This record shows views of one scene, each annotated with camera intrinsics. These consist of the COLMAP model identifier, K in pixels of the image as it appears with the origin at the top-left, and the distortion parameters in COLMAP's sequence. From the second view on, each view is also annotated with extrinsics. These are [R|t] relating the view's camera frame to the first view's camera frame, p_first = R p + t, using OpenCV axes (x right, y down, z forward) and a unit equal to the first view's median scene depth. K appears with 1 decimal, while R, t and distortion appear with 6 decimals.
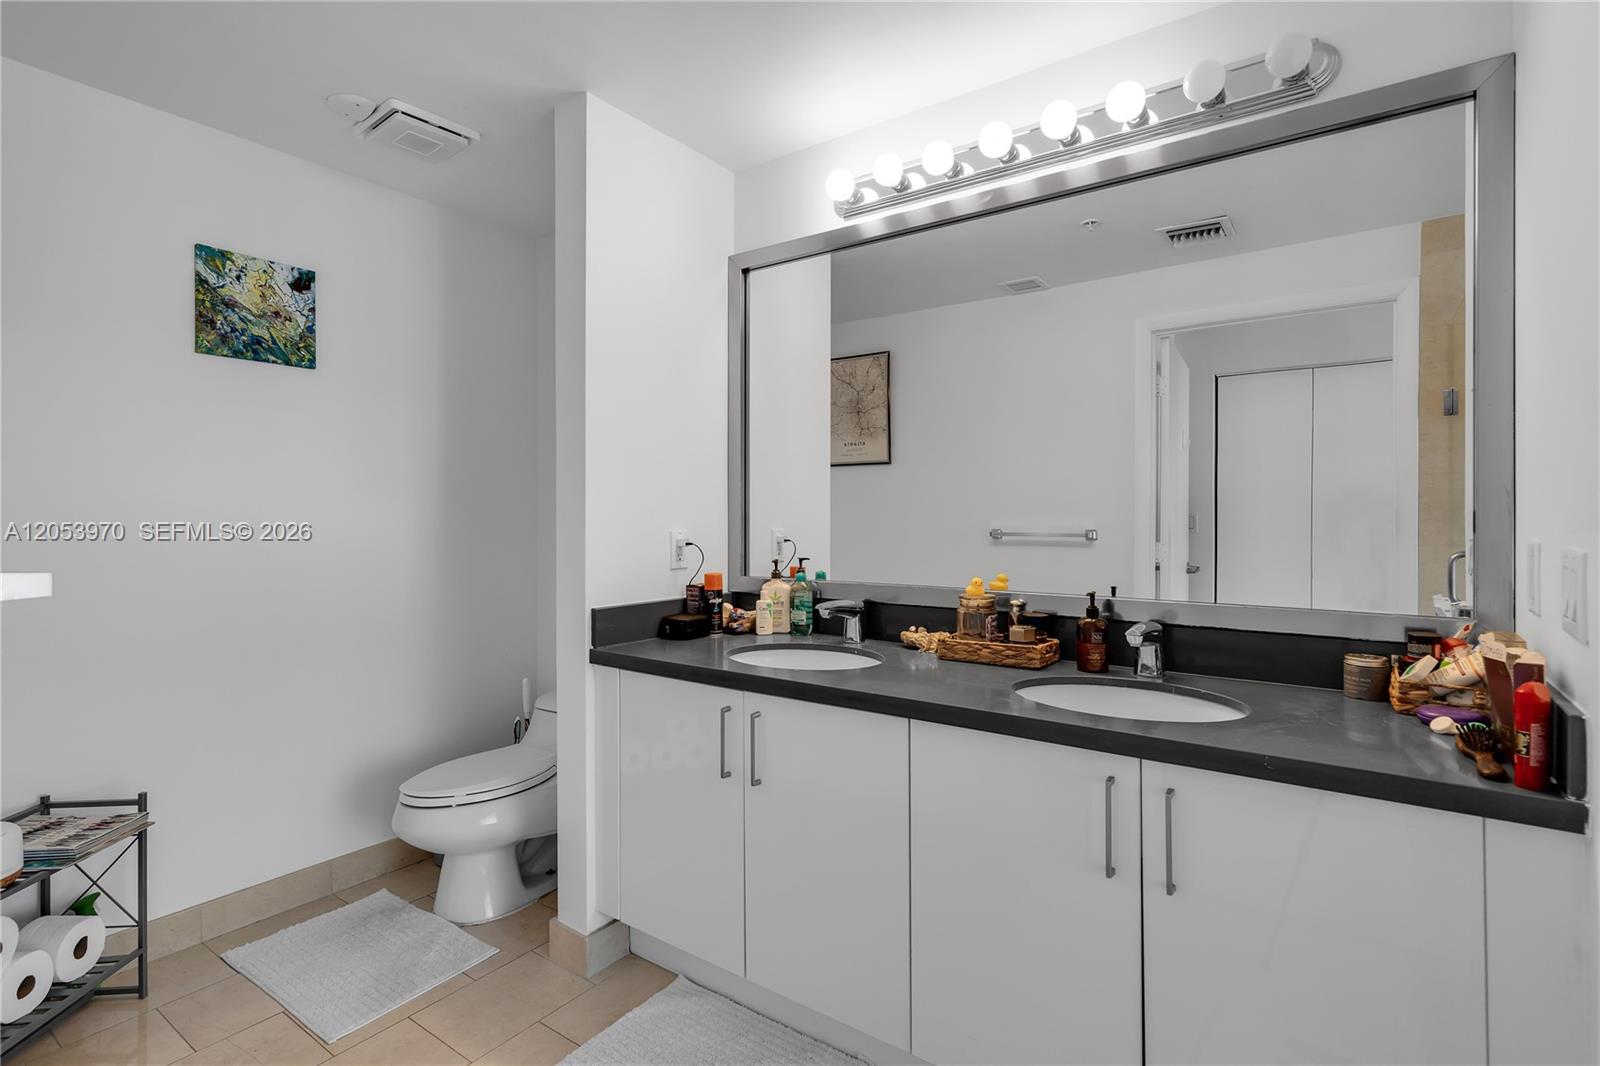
lens RADIAL K [[757.5, 0, 776.5], [0, 757.5, 515.5], [0, 0, 1]] dist [-0.003599, 0.000015]
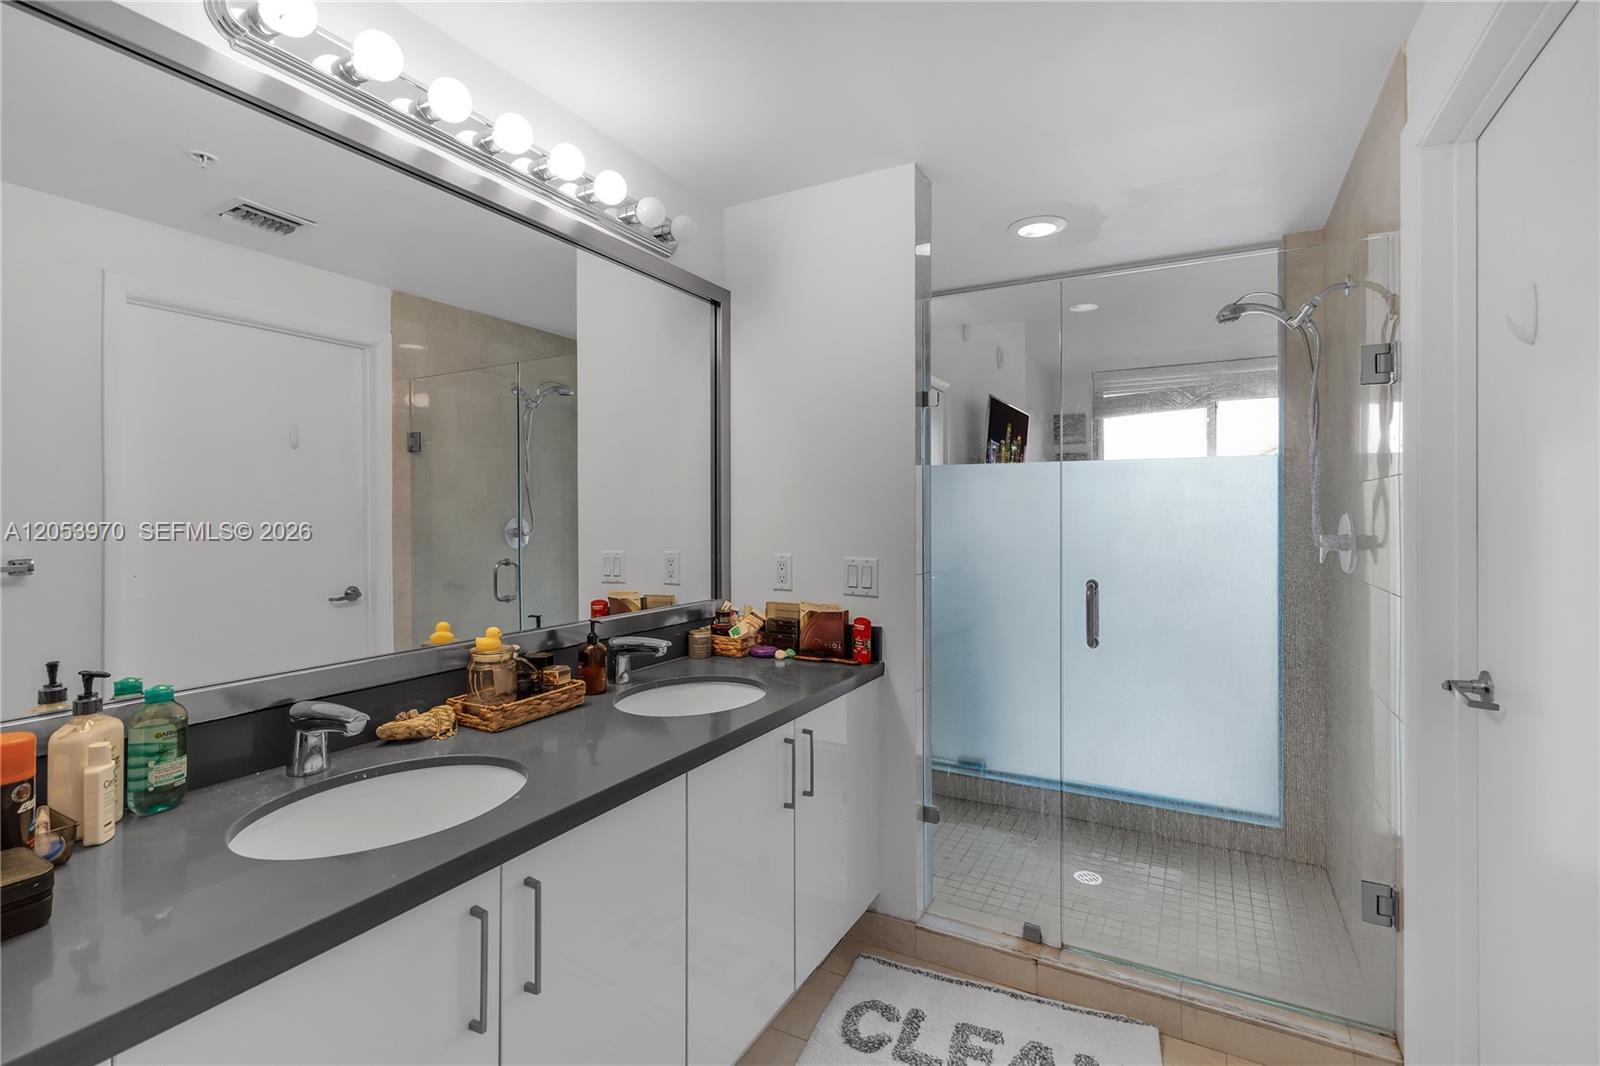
lens RADIAL K [[733.4, 0, 790.5], [0, 733.4, 520.3], [0, 0, 1]] dist [-0.003011, 0.000168]
pose [[-0.110900, -0.009529, 0.993786, -0.588751], [-0.001344, 0.999955, 0.009438, -0.045713], [-0.993831, -0.000289, -0.110908, 0.758484]]
